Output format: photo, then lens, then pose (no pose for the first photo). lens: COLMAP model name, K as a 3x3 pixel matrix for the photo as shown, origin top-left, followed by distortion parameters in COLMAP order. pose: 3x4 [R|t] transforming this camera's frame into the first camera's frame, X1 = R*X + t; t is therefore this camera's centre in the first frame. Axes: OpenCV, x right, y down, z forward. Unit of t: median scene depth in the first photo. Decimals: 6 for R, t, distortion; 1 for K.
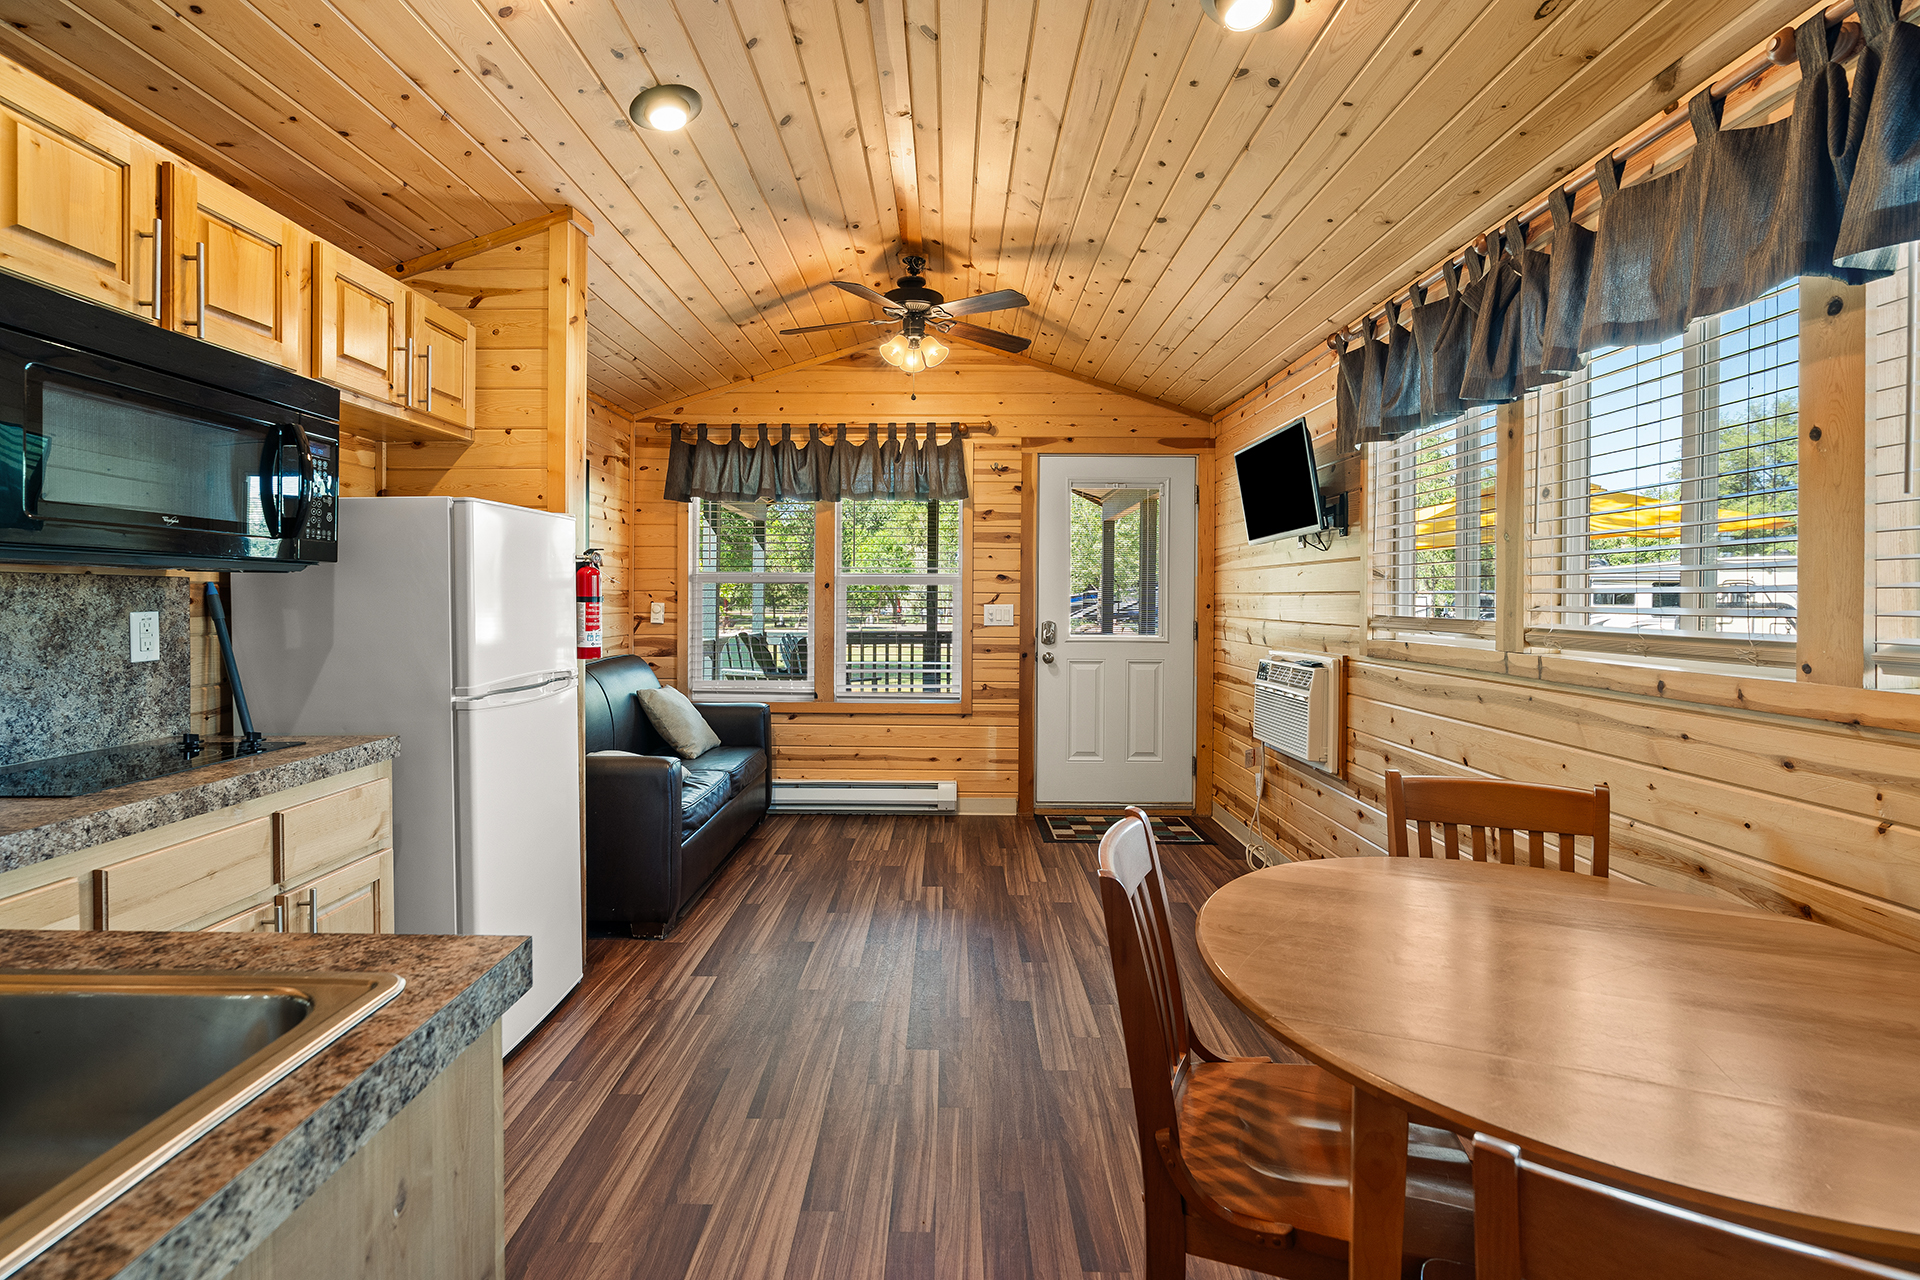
lens RADIAL K [[863.0, 0, 957.7], [0, 863.0, 620.8], [0, 0, 1]] dist [-0.007243, 0.001635]
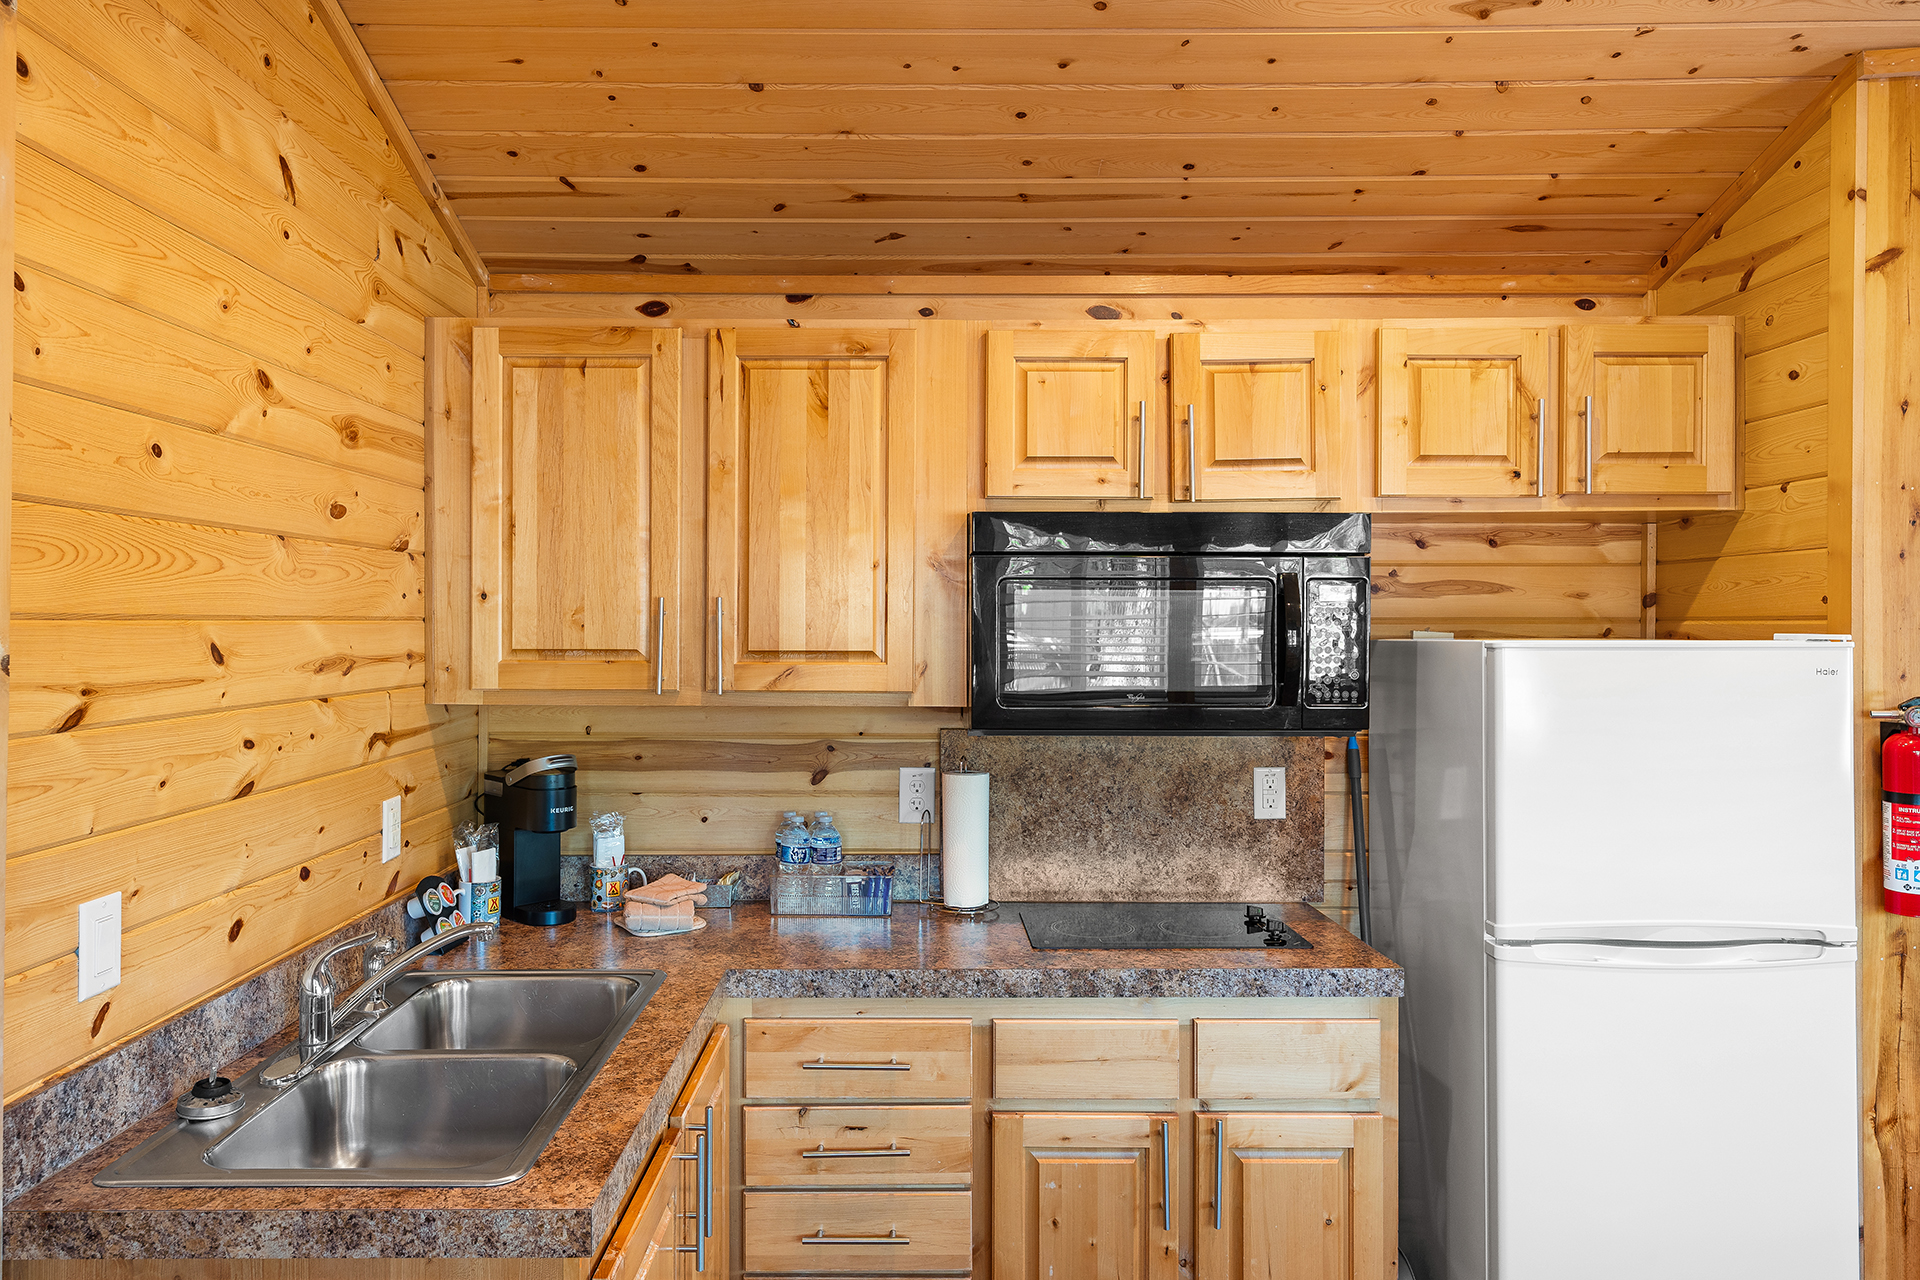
lens RADIAL K [[1287.5, 0, 955.6], [0, 1287.5, 618.8], [0, 0, 1]] dist [-0.000855, 0.000870]
pose [[-0.010149, 0.005279, -0.999935, 0.502294], [-0.028190, 0.999587, 0.005563, -0.177460], [0.999551, 0.028245, -0.009996, 0.670866]]
